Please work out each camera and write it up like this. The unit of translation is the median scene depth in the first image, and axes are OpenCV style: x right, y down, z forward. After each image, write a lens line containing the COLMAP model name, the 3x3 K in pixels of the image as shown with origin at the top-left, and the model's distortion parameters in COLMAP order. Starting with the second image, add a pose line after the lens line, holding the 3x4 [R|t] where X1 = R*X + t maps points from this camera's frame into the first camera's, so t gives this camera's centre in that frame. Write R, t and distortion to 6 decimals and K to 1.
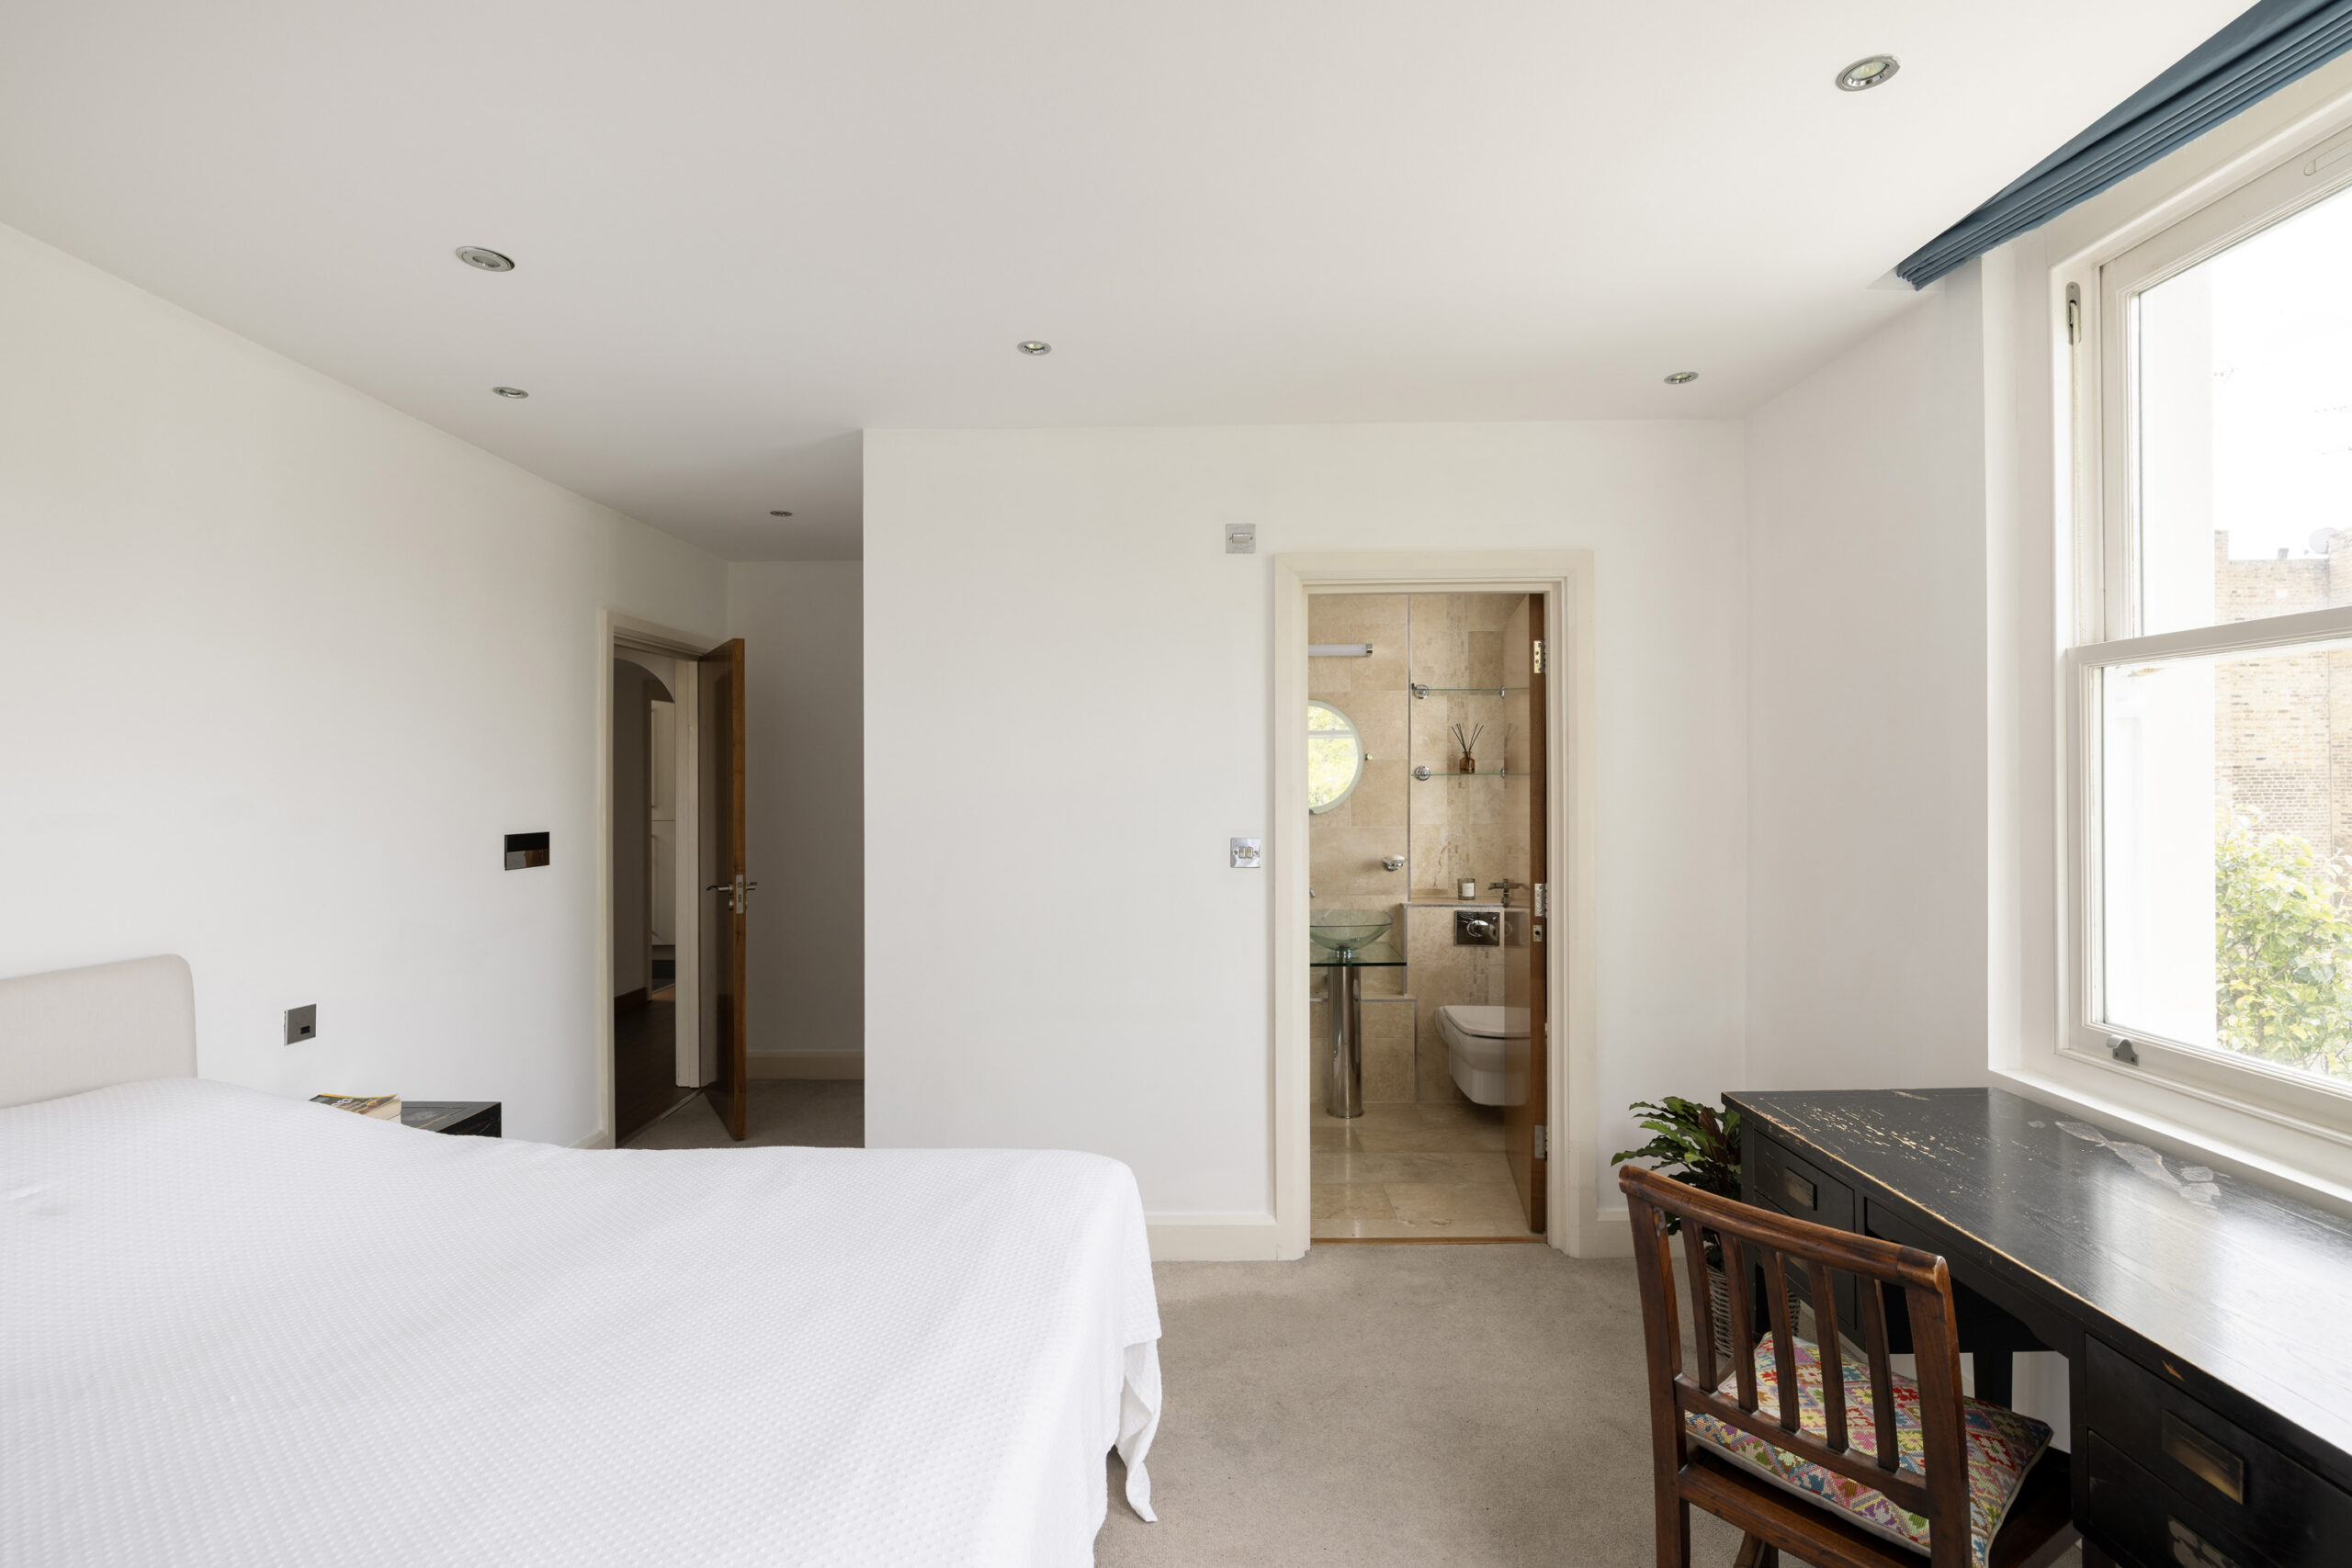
lens RADIAL K [[1066.1, 0, 1174.7], [0, 1066.1, 785.1], [0, 0, 1]] dist [0.001253, -0.000580]
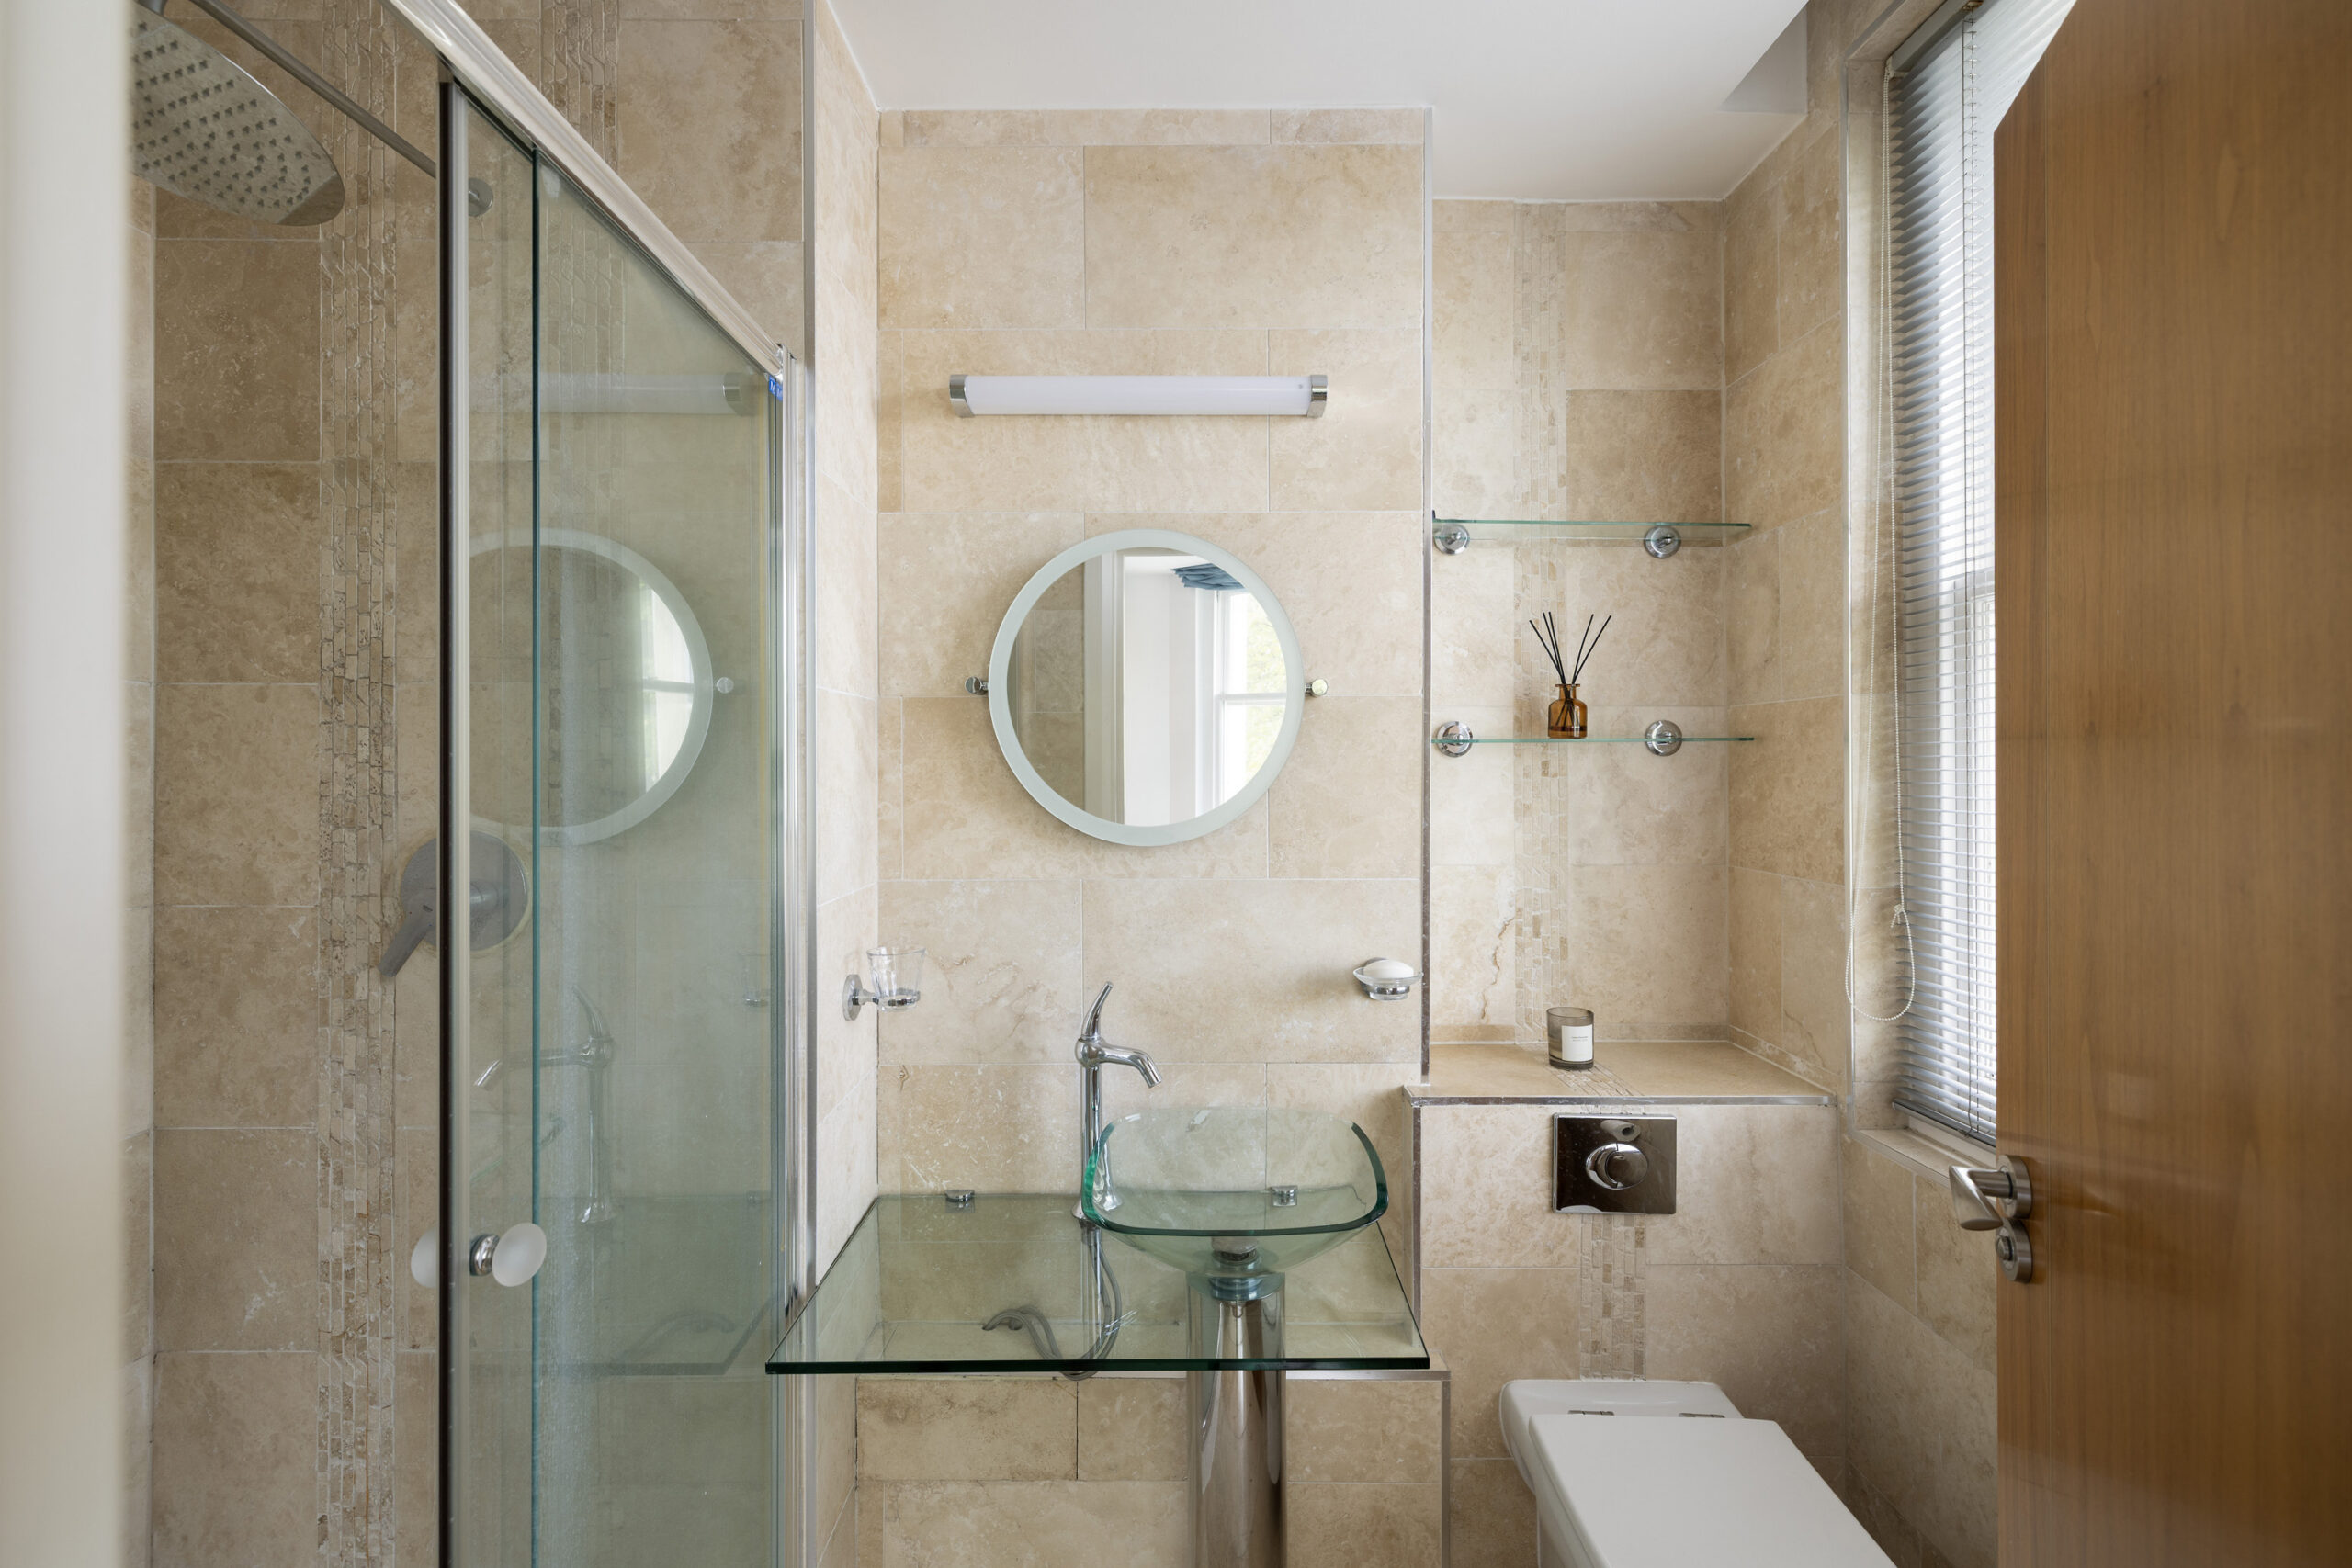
lens RADIAL K [[1008.1, 0, 1177.1], [0, 1008.1, 771.1], [0, 0, 1]] dist [0.004113, -0.000512]
pose [[0.999875, 0.003366, 0.015460, 0.126292], [-0.003356, 0.999994, -0.000697, 0.001845], [-0.015462, 0.000645, 0.999880, 0.642122]]
